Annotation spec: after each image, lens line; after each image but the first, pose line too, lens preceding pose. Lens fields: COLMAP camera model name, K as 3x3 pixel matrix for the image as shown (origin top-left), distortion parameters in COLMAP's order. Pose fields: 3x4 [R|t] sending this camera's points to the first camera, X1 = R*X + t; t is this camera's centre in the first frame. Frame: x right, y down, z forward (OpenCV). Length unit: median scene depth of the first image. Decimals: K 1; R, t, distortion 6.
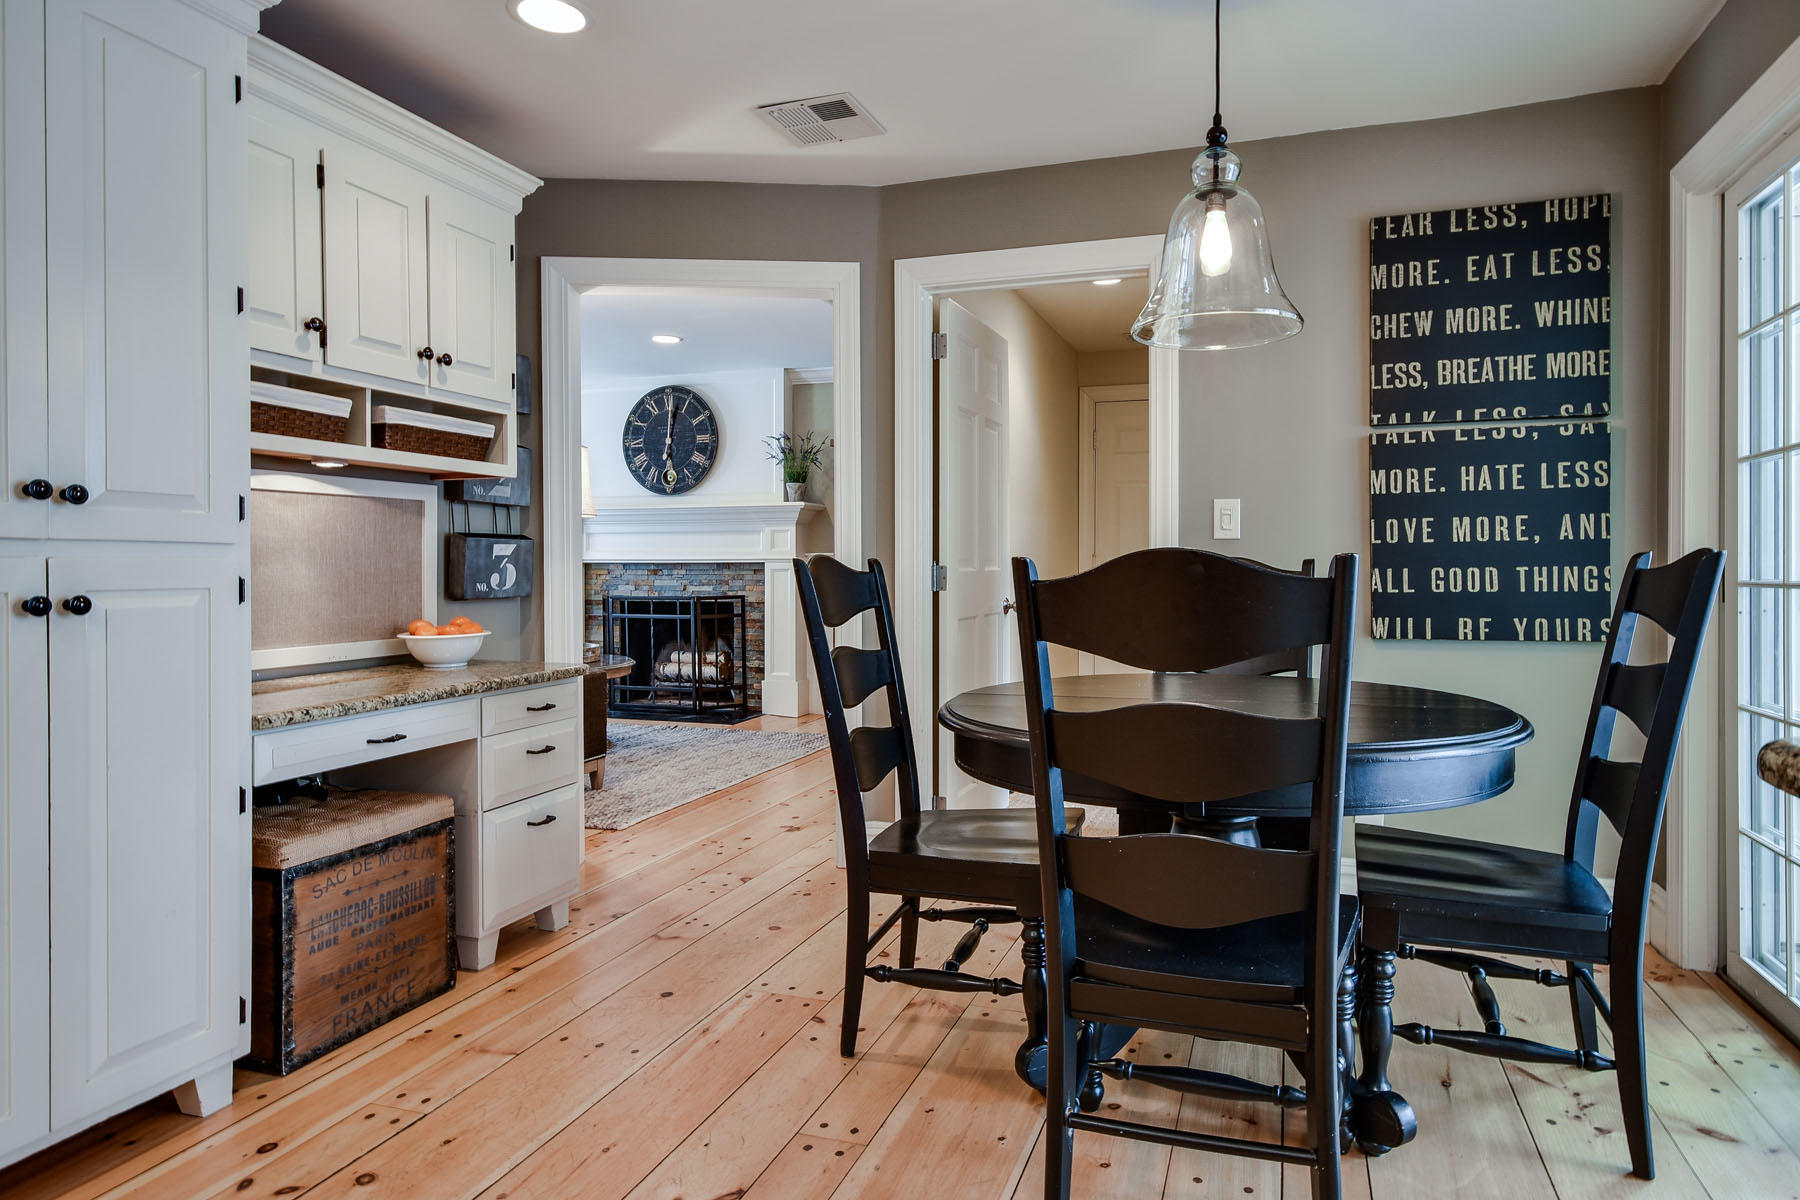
lens RADIAL K [[1027.8, 0, 962.1], [0, 1027.8, 567.5], [0, 0, 1]] dist [0.019278, 0.000386]
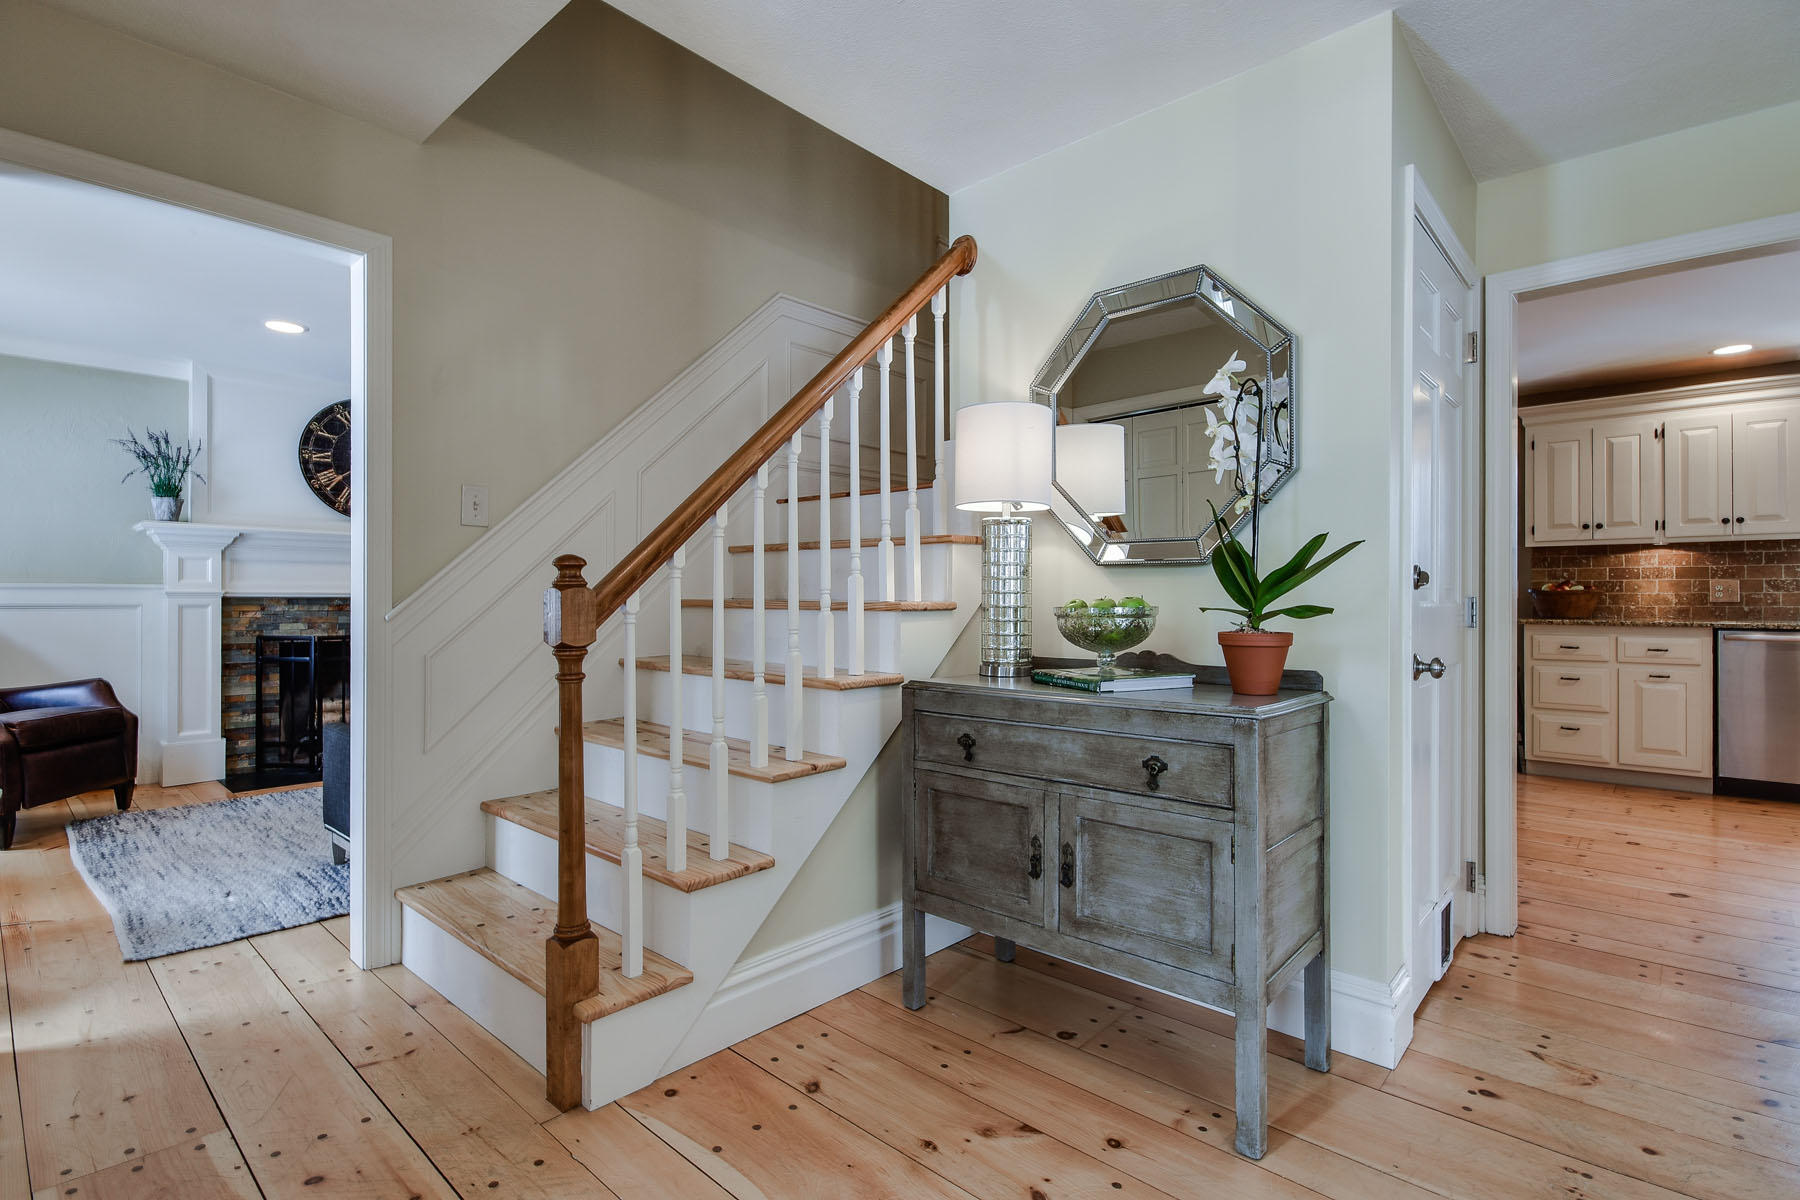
lens RADIAL K [[848.7, 0, 900.0], [0, 848.7, 594.4], [0, 0, 1]] dist [-0.006554, -0.000450]
pose [[0.421950, -0.001435, 0.906618, -0.779070], [0.002849, 0.999996, 0.000257, -0.005466], [-0.906615, 0.002475, 0.421952, 0.278059]]
